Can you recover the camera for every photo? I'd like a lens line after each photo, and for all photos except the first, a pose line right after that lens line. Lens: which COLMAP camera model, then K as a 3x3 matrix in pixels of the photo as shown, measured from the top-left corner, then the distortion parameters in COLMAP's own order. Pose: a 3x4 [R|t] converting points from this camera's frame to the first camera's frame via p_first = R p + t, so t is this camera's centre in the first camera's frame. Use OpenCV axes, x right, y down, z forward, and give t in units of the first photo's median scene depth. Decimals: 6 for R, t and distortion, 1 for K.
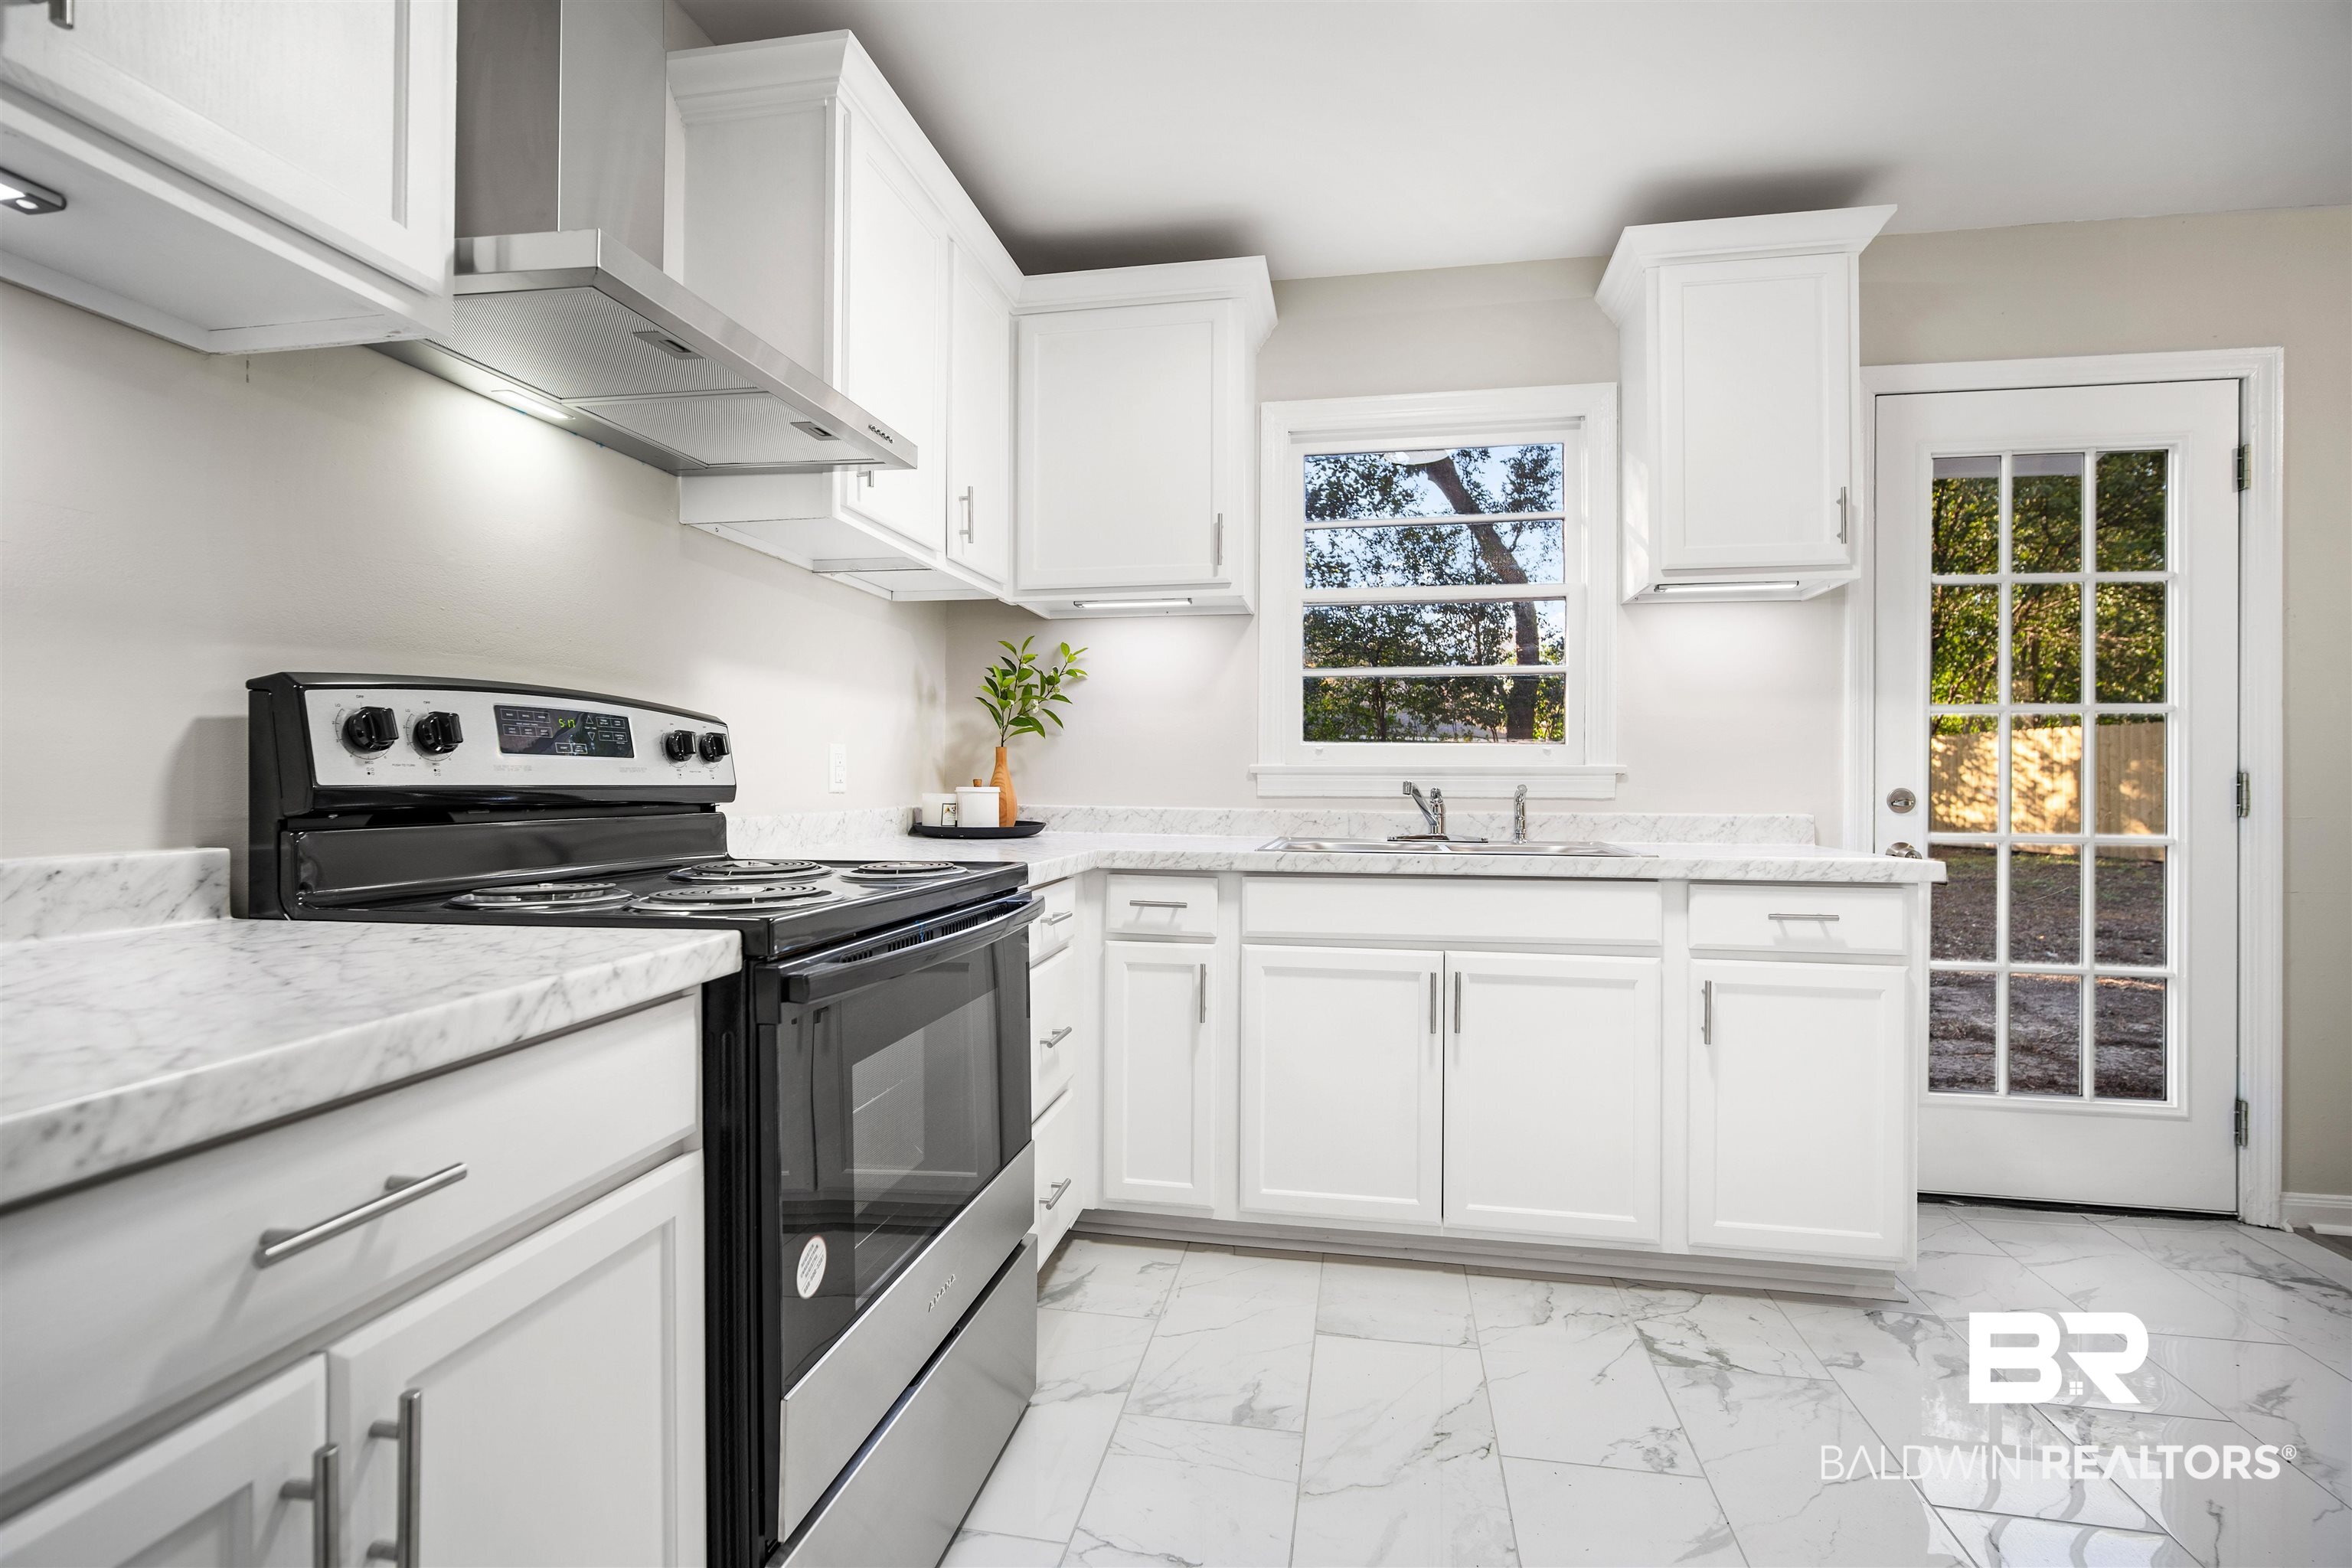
lens RADIAL K [[1035.2, 0, 1187.3], [0, 1035.2, 789.4], [0, 0, 1]] dist [-0.006032, 0.000917]
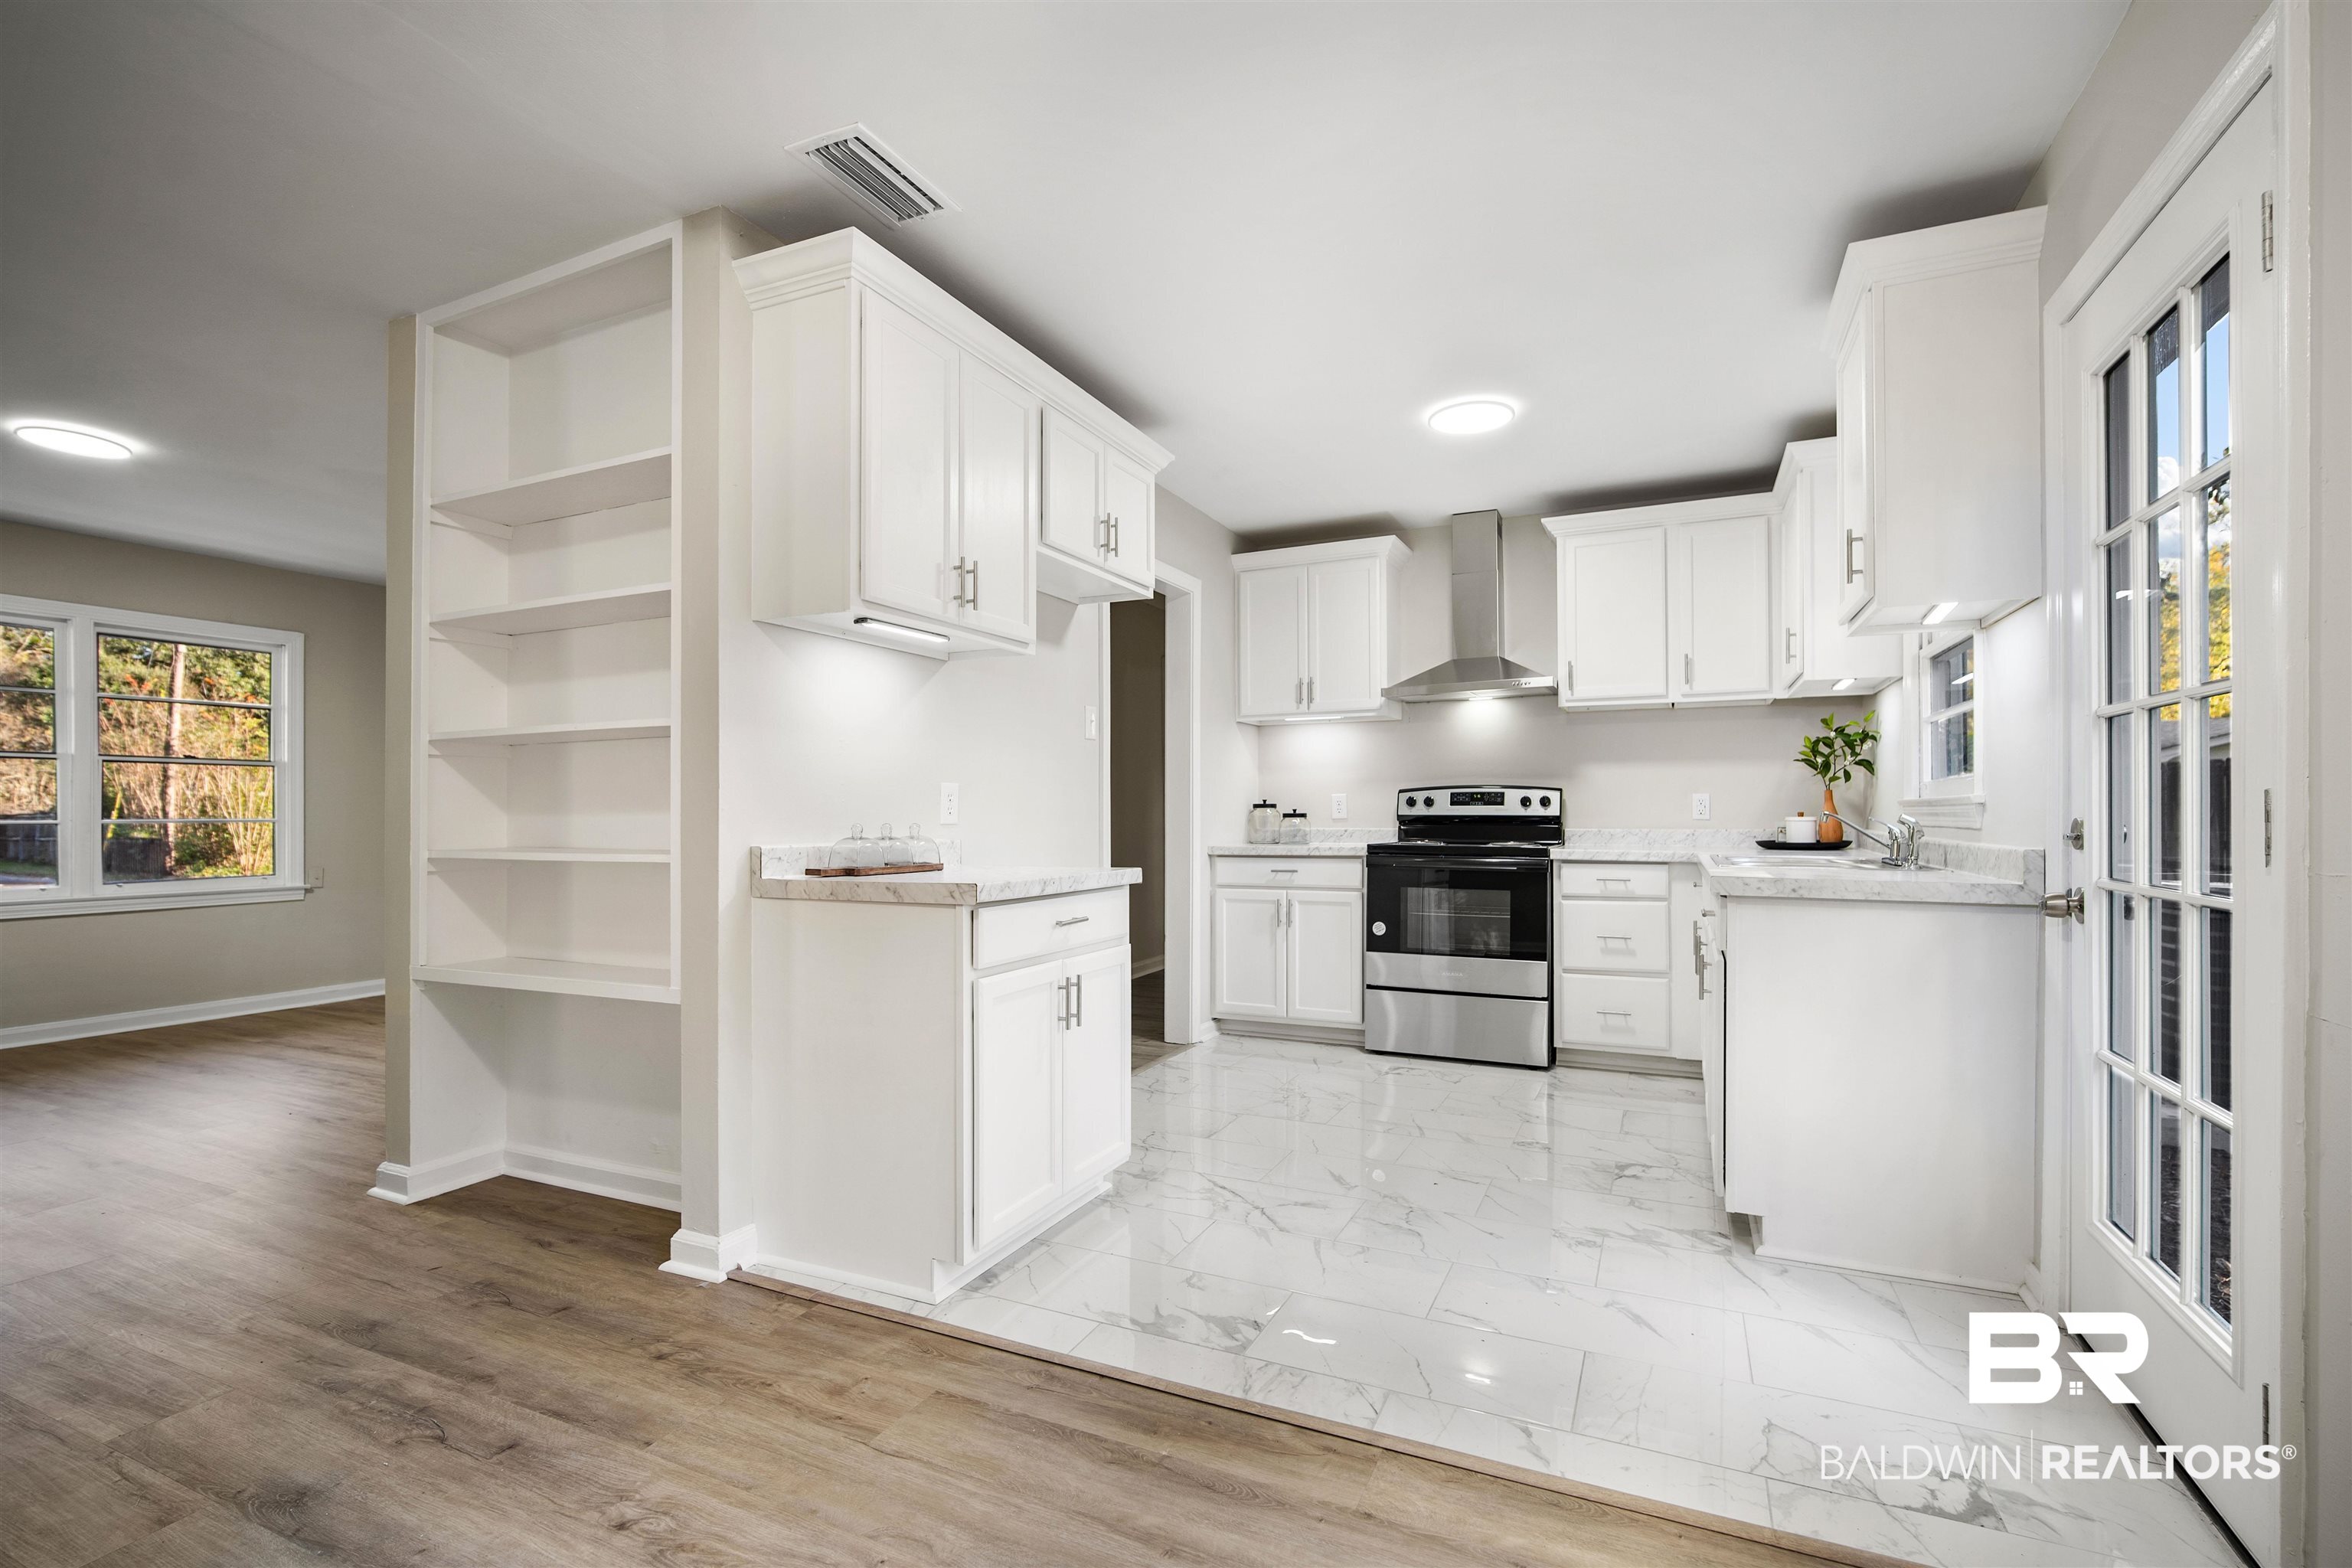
lens RADIAL K [[1035.2, 0, 1187.3], [0, 1035.2, 789.4], [0, 0, 1]] dist [-0.006032, 0.000917]
pose [[-0.256289, -0.023436, -0.966316, 2.217237], [-0.003314, 0.999721, -0.023367, -0.003847], [0.966594, -0.002786, -0.256295, 0.744328]]
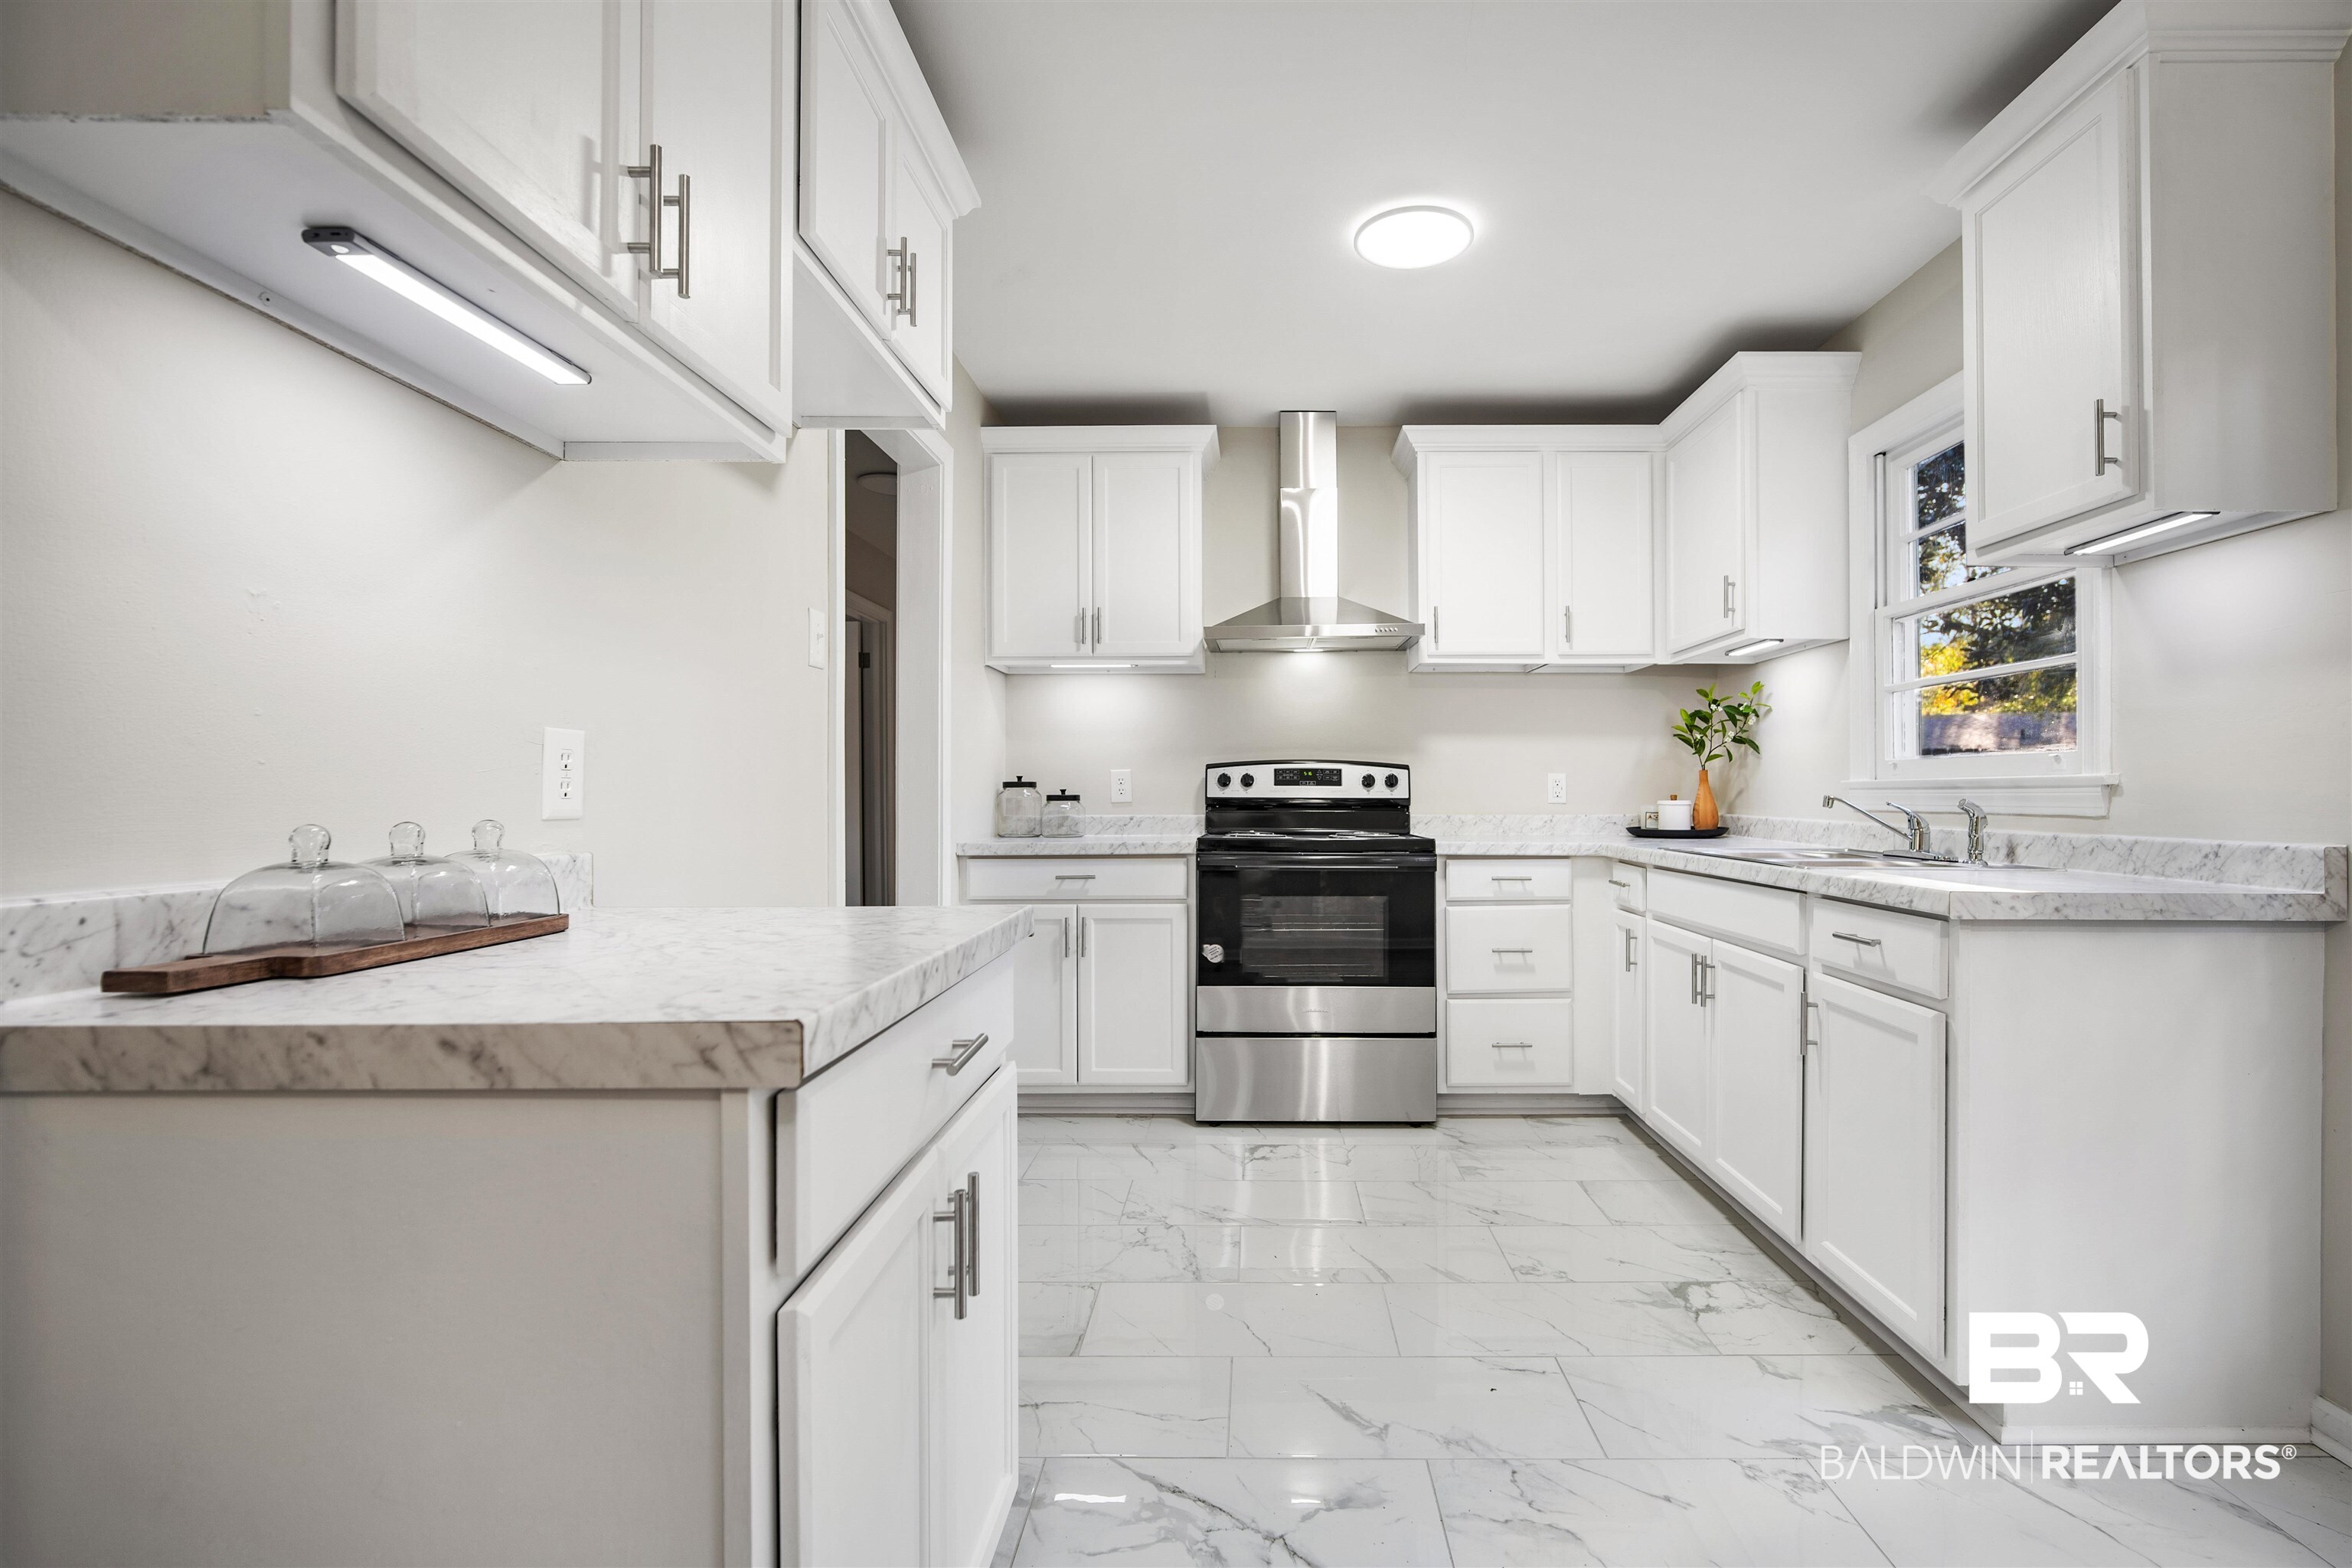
lens RADIAL K [[1048.0, 0, 1245.0], [0, 1048.0, 781.8], [0, 0, 1]] dist [-0.007698, 0.000617]
pose [[0.173036, -0.012687, -0.984834, 1.540741], [-0.005056, 0.999892, -0.013769, -0.004695], [0.984902, 0.007362, 0.172954, 0.303282]]
